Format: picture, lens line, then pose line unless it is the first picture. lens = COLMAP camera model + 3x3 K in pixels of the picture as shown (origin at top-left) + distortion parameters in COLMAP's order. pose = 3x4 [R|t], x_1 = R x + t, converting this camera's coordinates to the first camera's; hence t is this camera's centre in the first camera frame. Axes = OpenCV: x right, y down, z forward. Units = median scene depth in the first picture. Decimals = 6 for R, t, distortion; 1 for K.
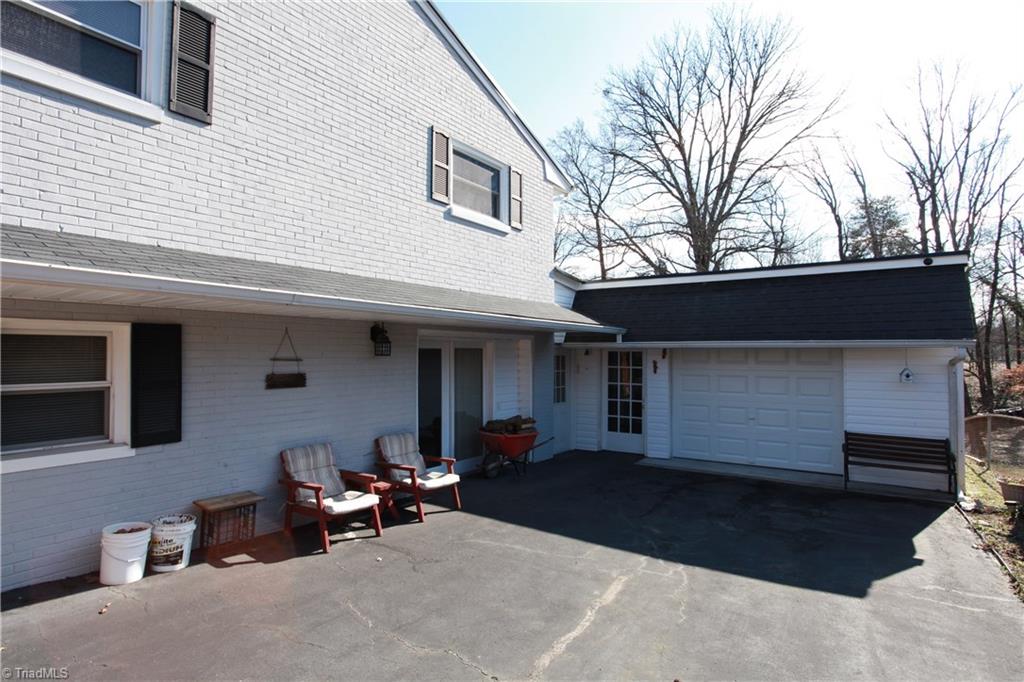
lens RADIAL K [[534.4, 0, 512.0], [0, 534.4, 341.0], [0, 0, 1]] dist [-0.017237, 0.000573]
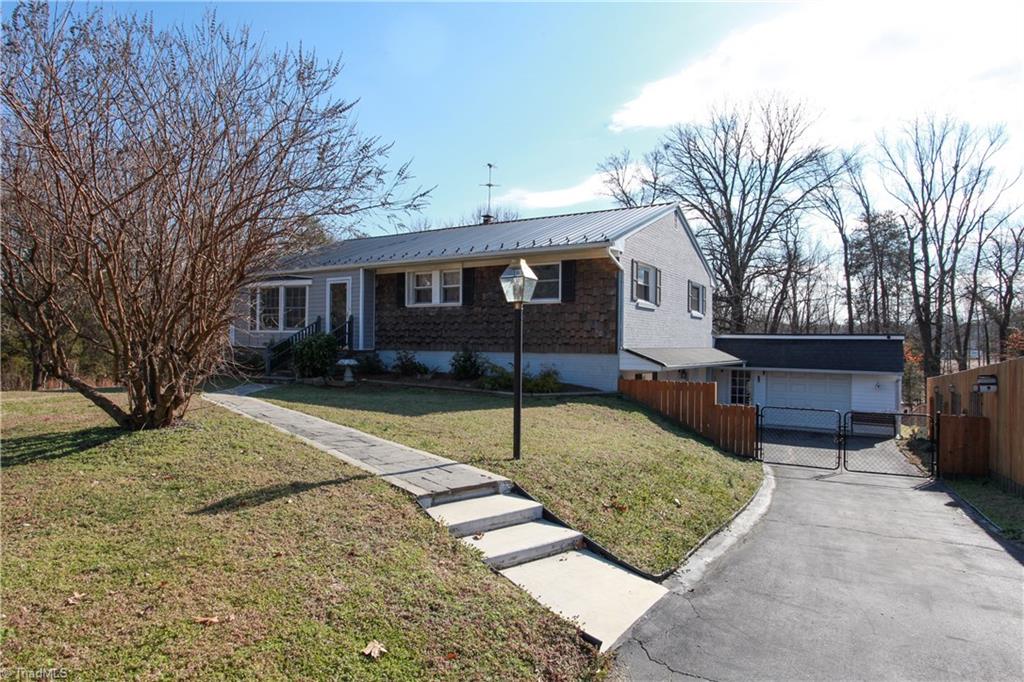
lens RADIAL K [[618.7, 0, 512.0], [0, 618.7, 341.0], [0, 0, 1]] dist [-0.004182, -0.002219]
pose [[0.997646, 0.014177, 0.067096, -0.252873], [-0.015659, 0.999644, 0.021608, -0.040378], [-0.066766, -0.022608, 0.997513, -0.386576]]
